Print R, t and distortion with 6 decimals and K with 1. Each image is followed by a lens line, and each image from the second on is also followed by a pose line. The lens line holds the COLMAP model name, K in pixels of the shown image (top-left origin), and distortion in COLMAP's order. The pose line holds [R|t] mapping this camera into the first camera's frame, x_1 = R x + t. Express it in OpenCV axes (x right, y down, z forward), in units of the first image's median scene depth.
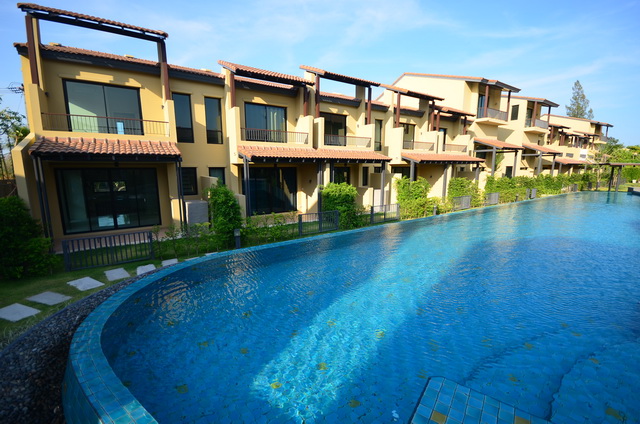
lens RADIAL K [[278.6, 0, 323.4], [0, 278.6, 212.8], [0, 0, 1]] dist [0.020182, -0.017599]
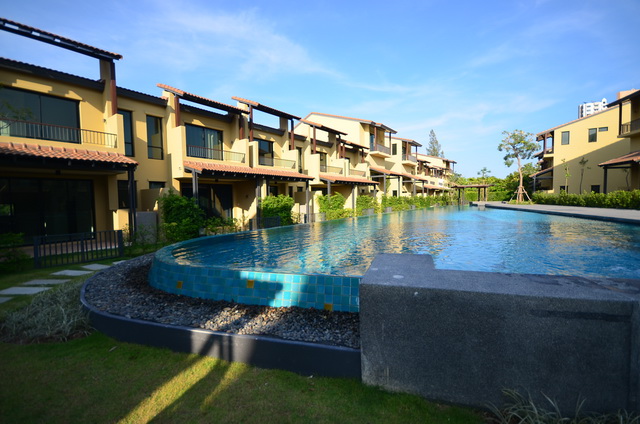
lens RADIAL K [[278.6, 0, 323.4], [0, 278.6, 212.8], [0, 0, 1]] dist [0.020182, -0.017599]
pose [[0.942149, -0.026655, 0.334132, -0.113864], [0.062465, 0.993333, -0.096889, 0.067697], [-0.329322, 0.112155, 0.937533, -0.118162]]
